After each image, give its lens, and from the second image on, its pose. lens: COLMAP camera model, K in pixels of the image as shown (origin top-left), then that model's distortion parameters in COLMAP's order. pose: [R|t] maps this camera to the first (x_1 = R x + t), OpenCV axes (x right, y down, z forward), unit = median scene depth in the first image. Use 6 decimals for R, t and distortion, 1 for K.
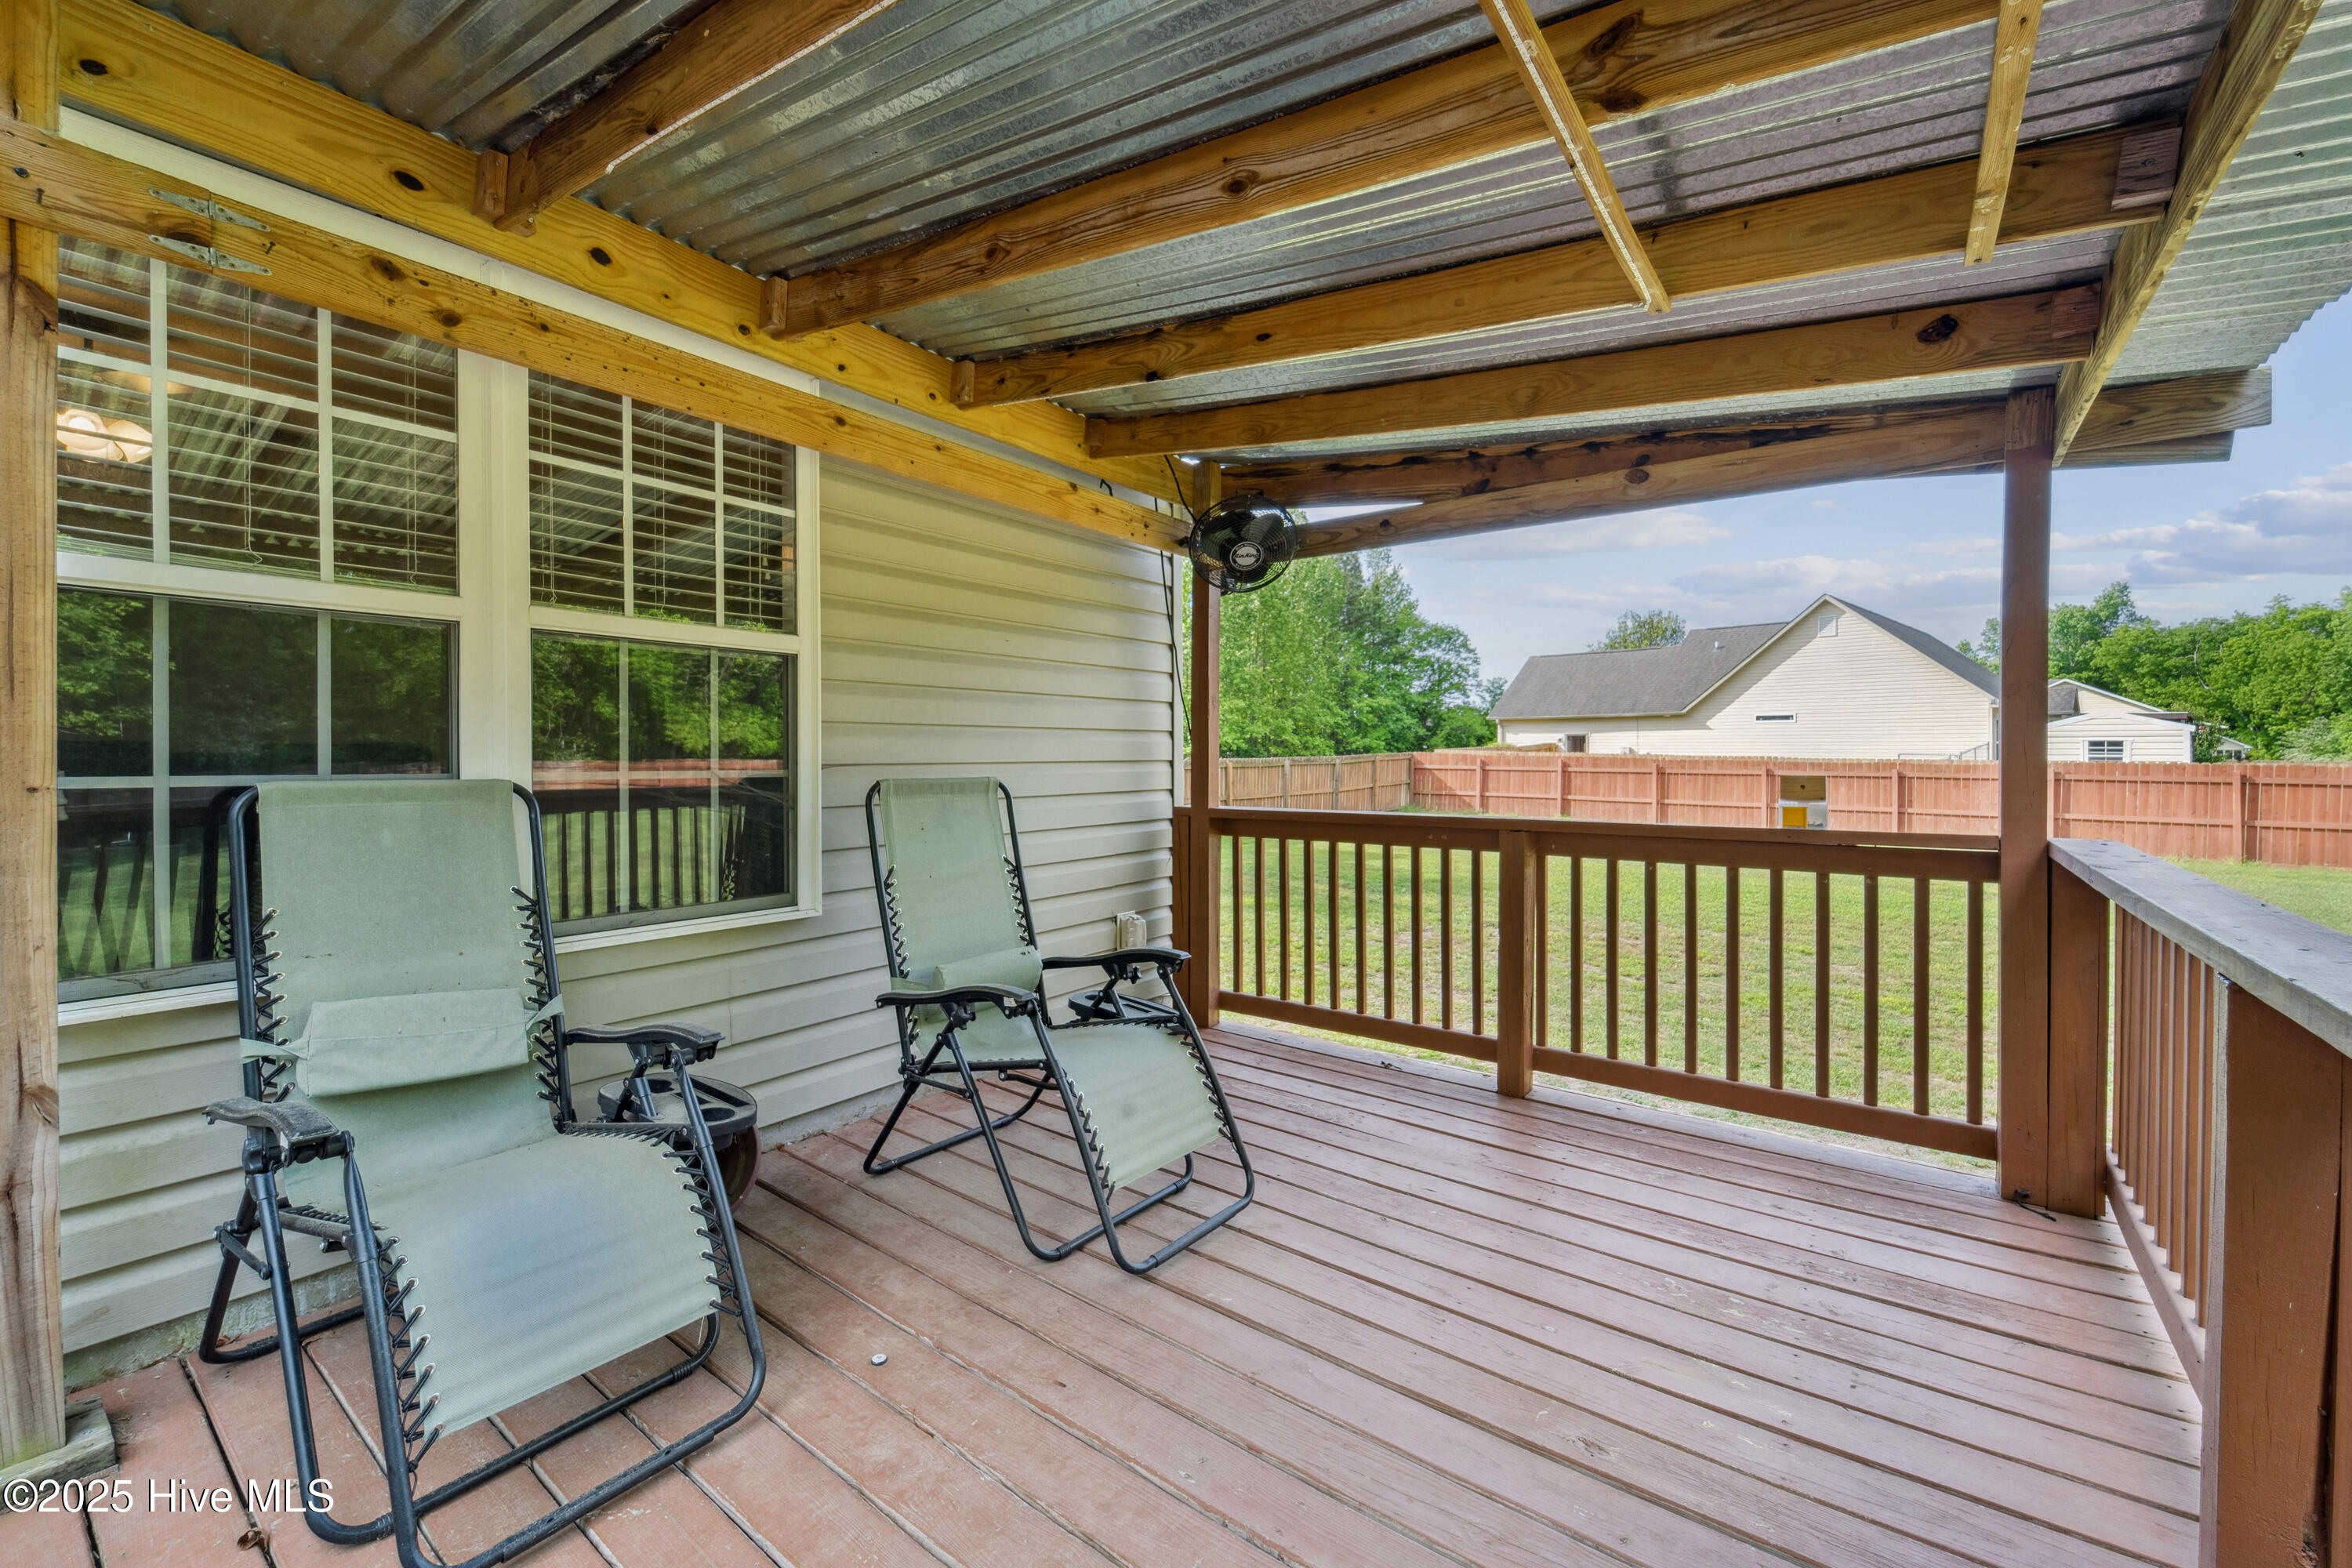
lens RADIAL K [[954.5, 0, 1173.3], [0, 954.5, 757.3], [0, 0, 1]] dist [-0.000438, -0.000550]
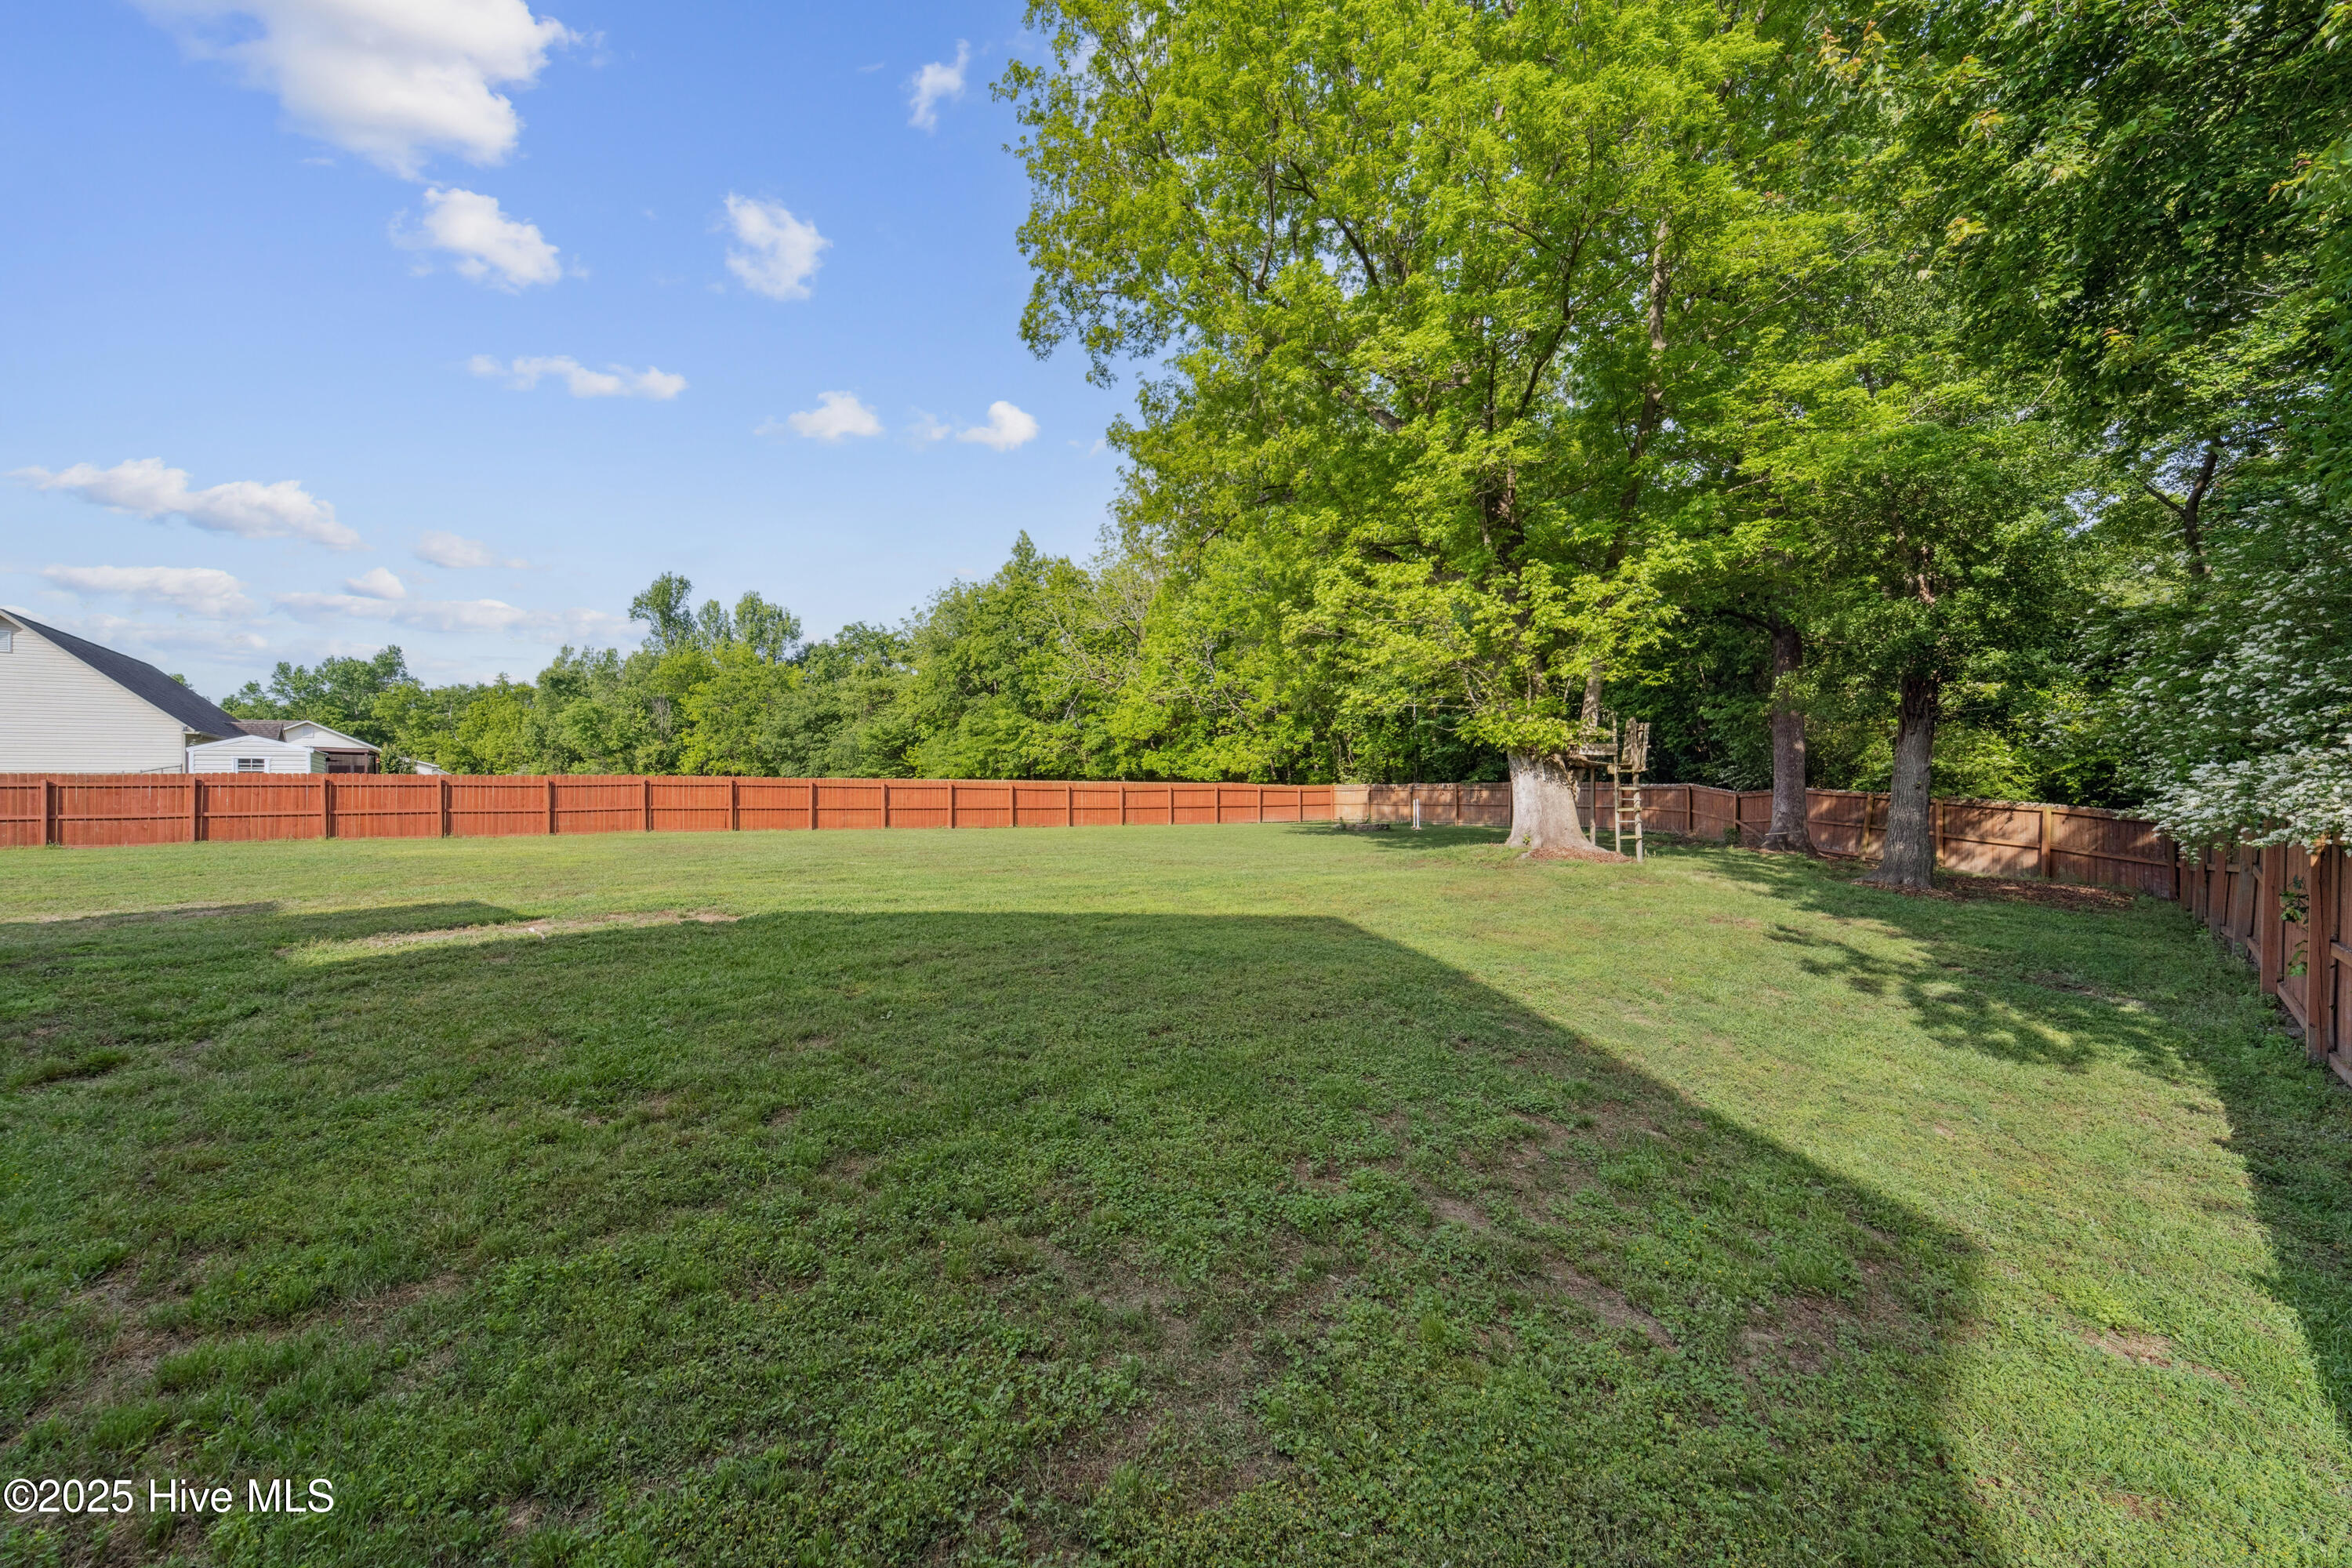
lens RADIAL K [[945.5, 0, 1176.0], [0, 945.5, 784.0], [0, 0, 1]] dist [-0.001514, -0.000250]
pose [[0.121118, 0.004568, 0.992628, -0.146397], [0.016819, 0.999836, -0.006654, 0.043269], [-0.992496, 0.017501, 0.121022, -0.385065]]
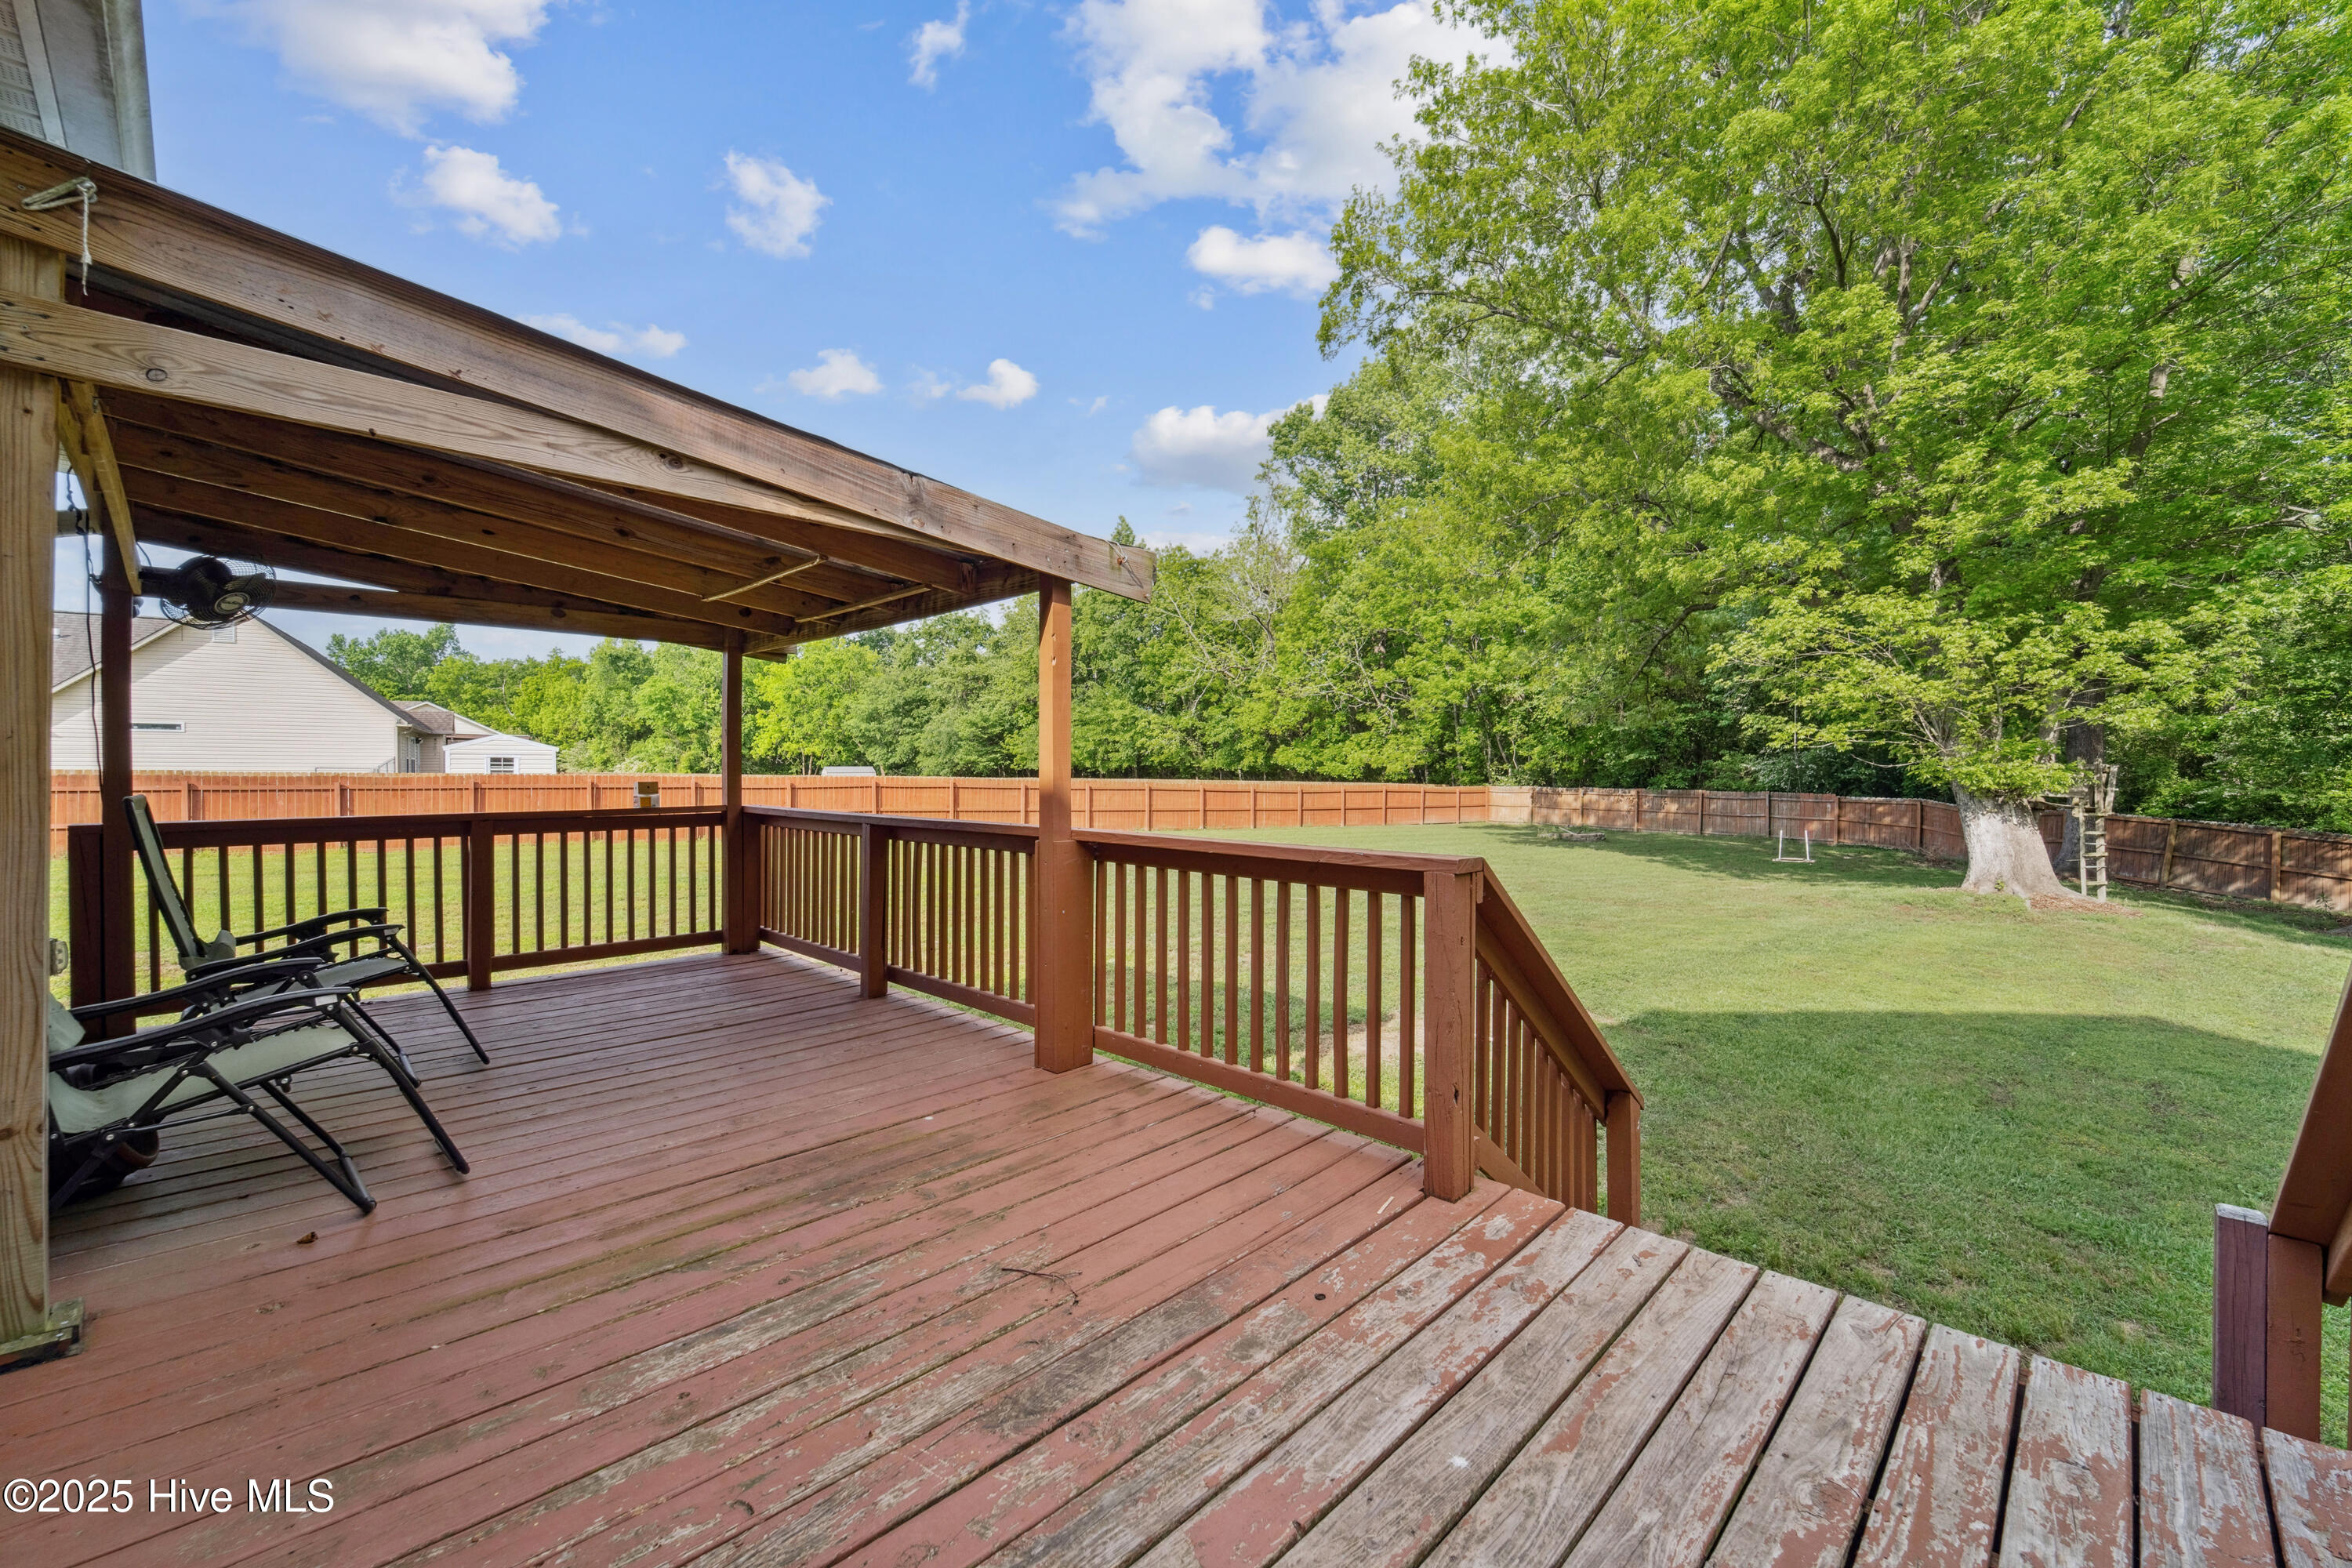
lens RADIAL K [[945.8, 0, 1164.6], [0, 945.8, 784.0], [0, 0, 1]] dist [0.000138, -0.000300]
pose [[0.128968, -0.016358, 0.991514, -0.168223], [0.001792, 0.999866, 0.016263, -0.000989], [-0.991647, -0.000320, 0.128980, -0.050769]]
